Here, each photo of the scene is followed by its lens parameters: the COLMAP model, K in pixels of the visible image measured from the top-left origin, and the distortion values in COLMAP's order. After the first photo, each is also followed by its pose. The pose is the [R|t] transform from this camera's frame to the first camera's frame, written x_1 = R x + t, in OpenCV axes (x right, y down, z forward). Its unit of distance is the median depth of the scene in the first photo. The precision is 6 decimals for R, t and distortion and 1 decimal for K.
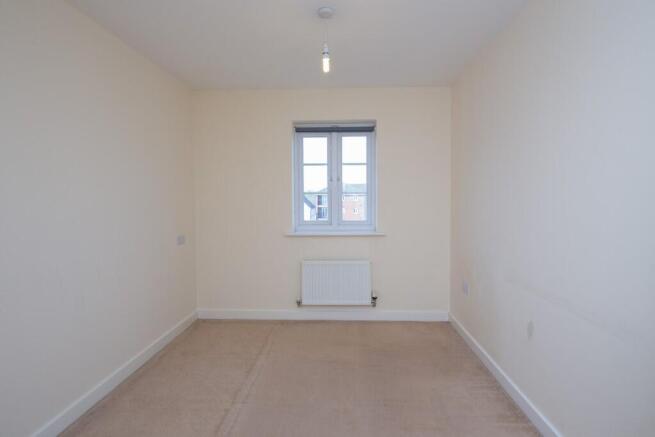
lens RADIAL K [[327.2, 0, 327.4], [0, 327.2, 209.8], [0, 0, 1]] dist [-0.029247, -0.000779]
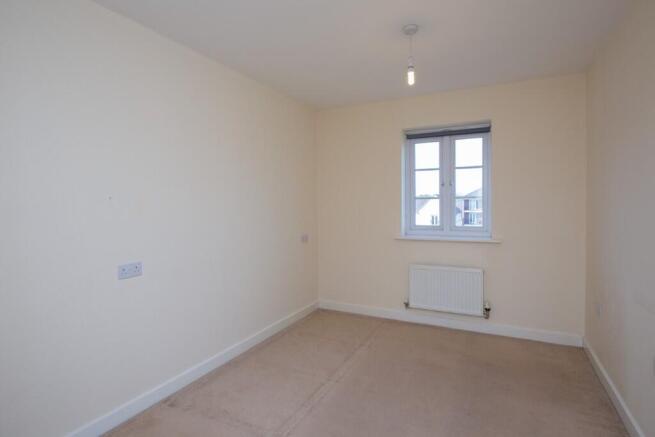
lens RADIAL K [[327.2, 0, 327.4], [0, 327.2, 209.8], [0, 0, 1]] dist [-0.029247, -0.000779]
pose [[0.907863, 0.005716, -0.419228, 0.113530], [-0.011305, 0.999877, -0.010850, -0.000295], [0.419115, 0.014590, 0.907816, -0.042307]]
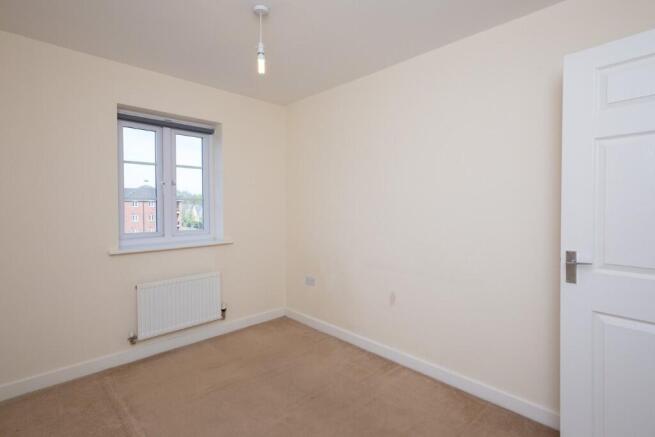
lens RADIAL K [[324.7, 0, 327.1], [0, 324.7, 210.7], [0, 0, 1]] dist [0.007650, -0.000403]
pose [[0.683285, -0.008918, 0.730097, -0.332825], [0.022856, 0.999697, -0.009180, -0.003280], [-0.729794, 0.022960, 0.683281, 0.124070]]
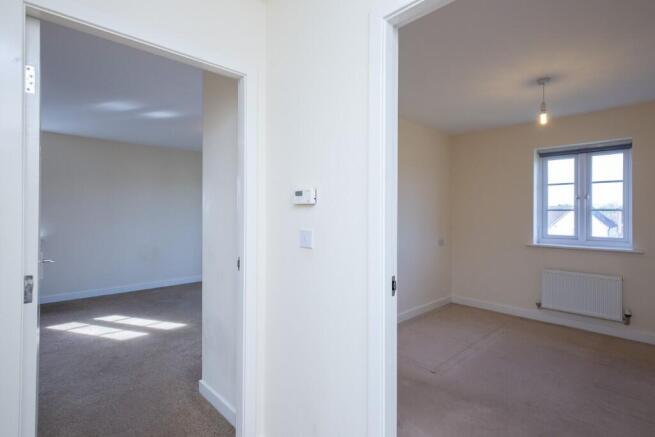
lens RADIAL K [[324.7, 0, 327.1], [0, 324.7, 210.7], [0, 0, 1]] dist [0.007650, -0.000403]
pose [[0.716557, 0.005772, -0.697504, 0.177974], [-0.033718, 0.999083, -0.026371, 0.007455], [0.696713, 0.042414, 0.716095, -0.360034]]
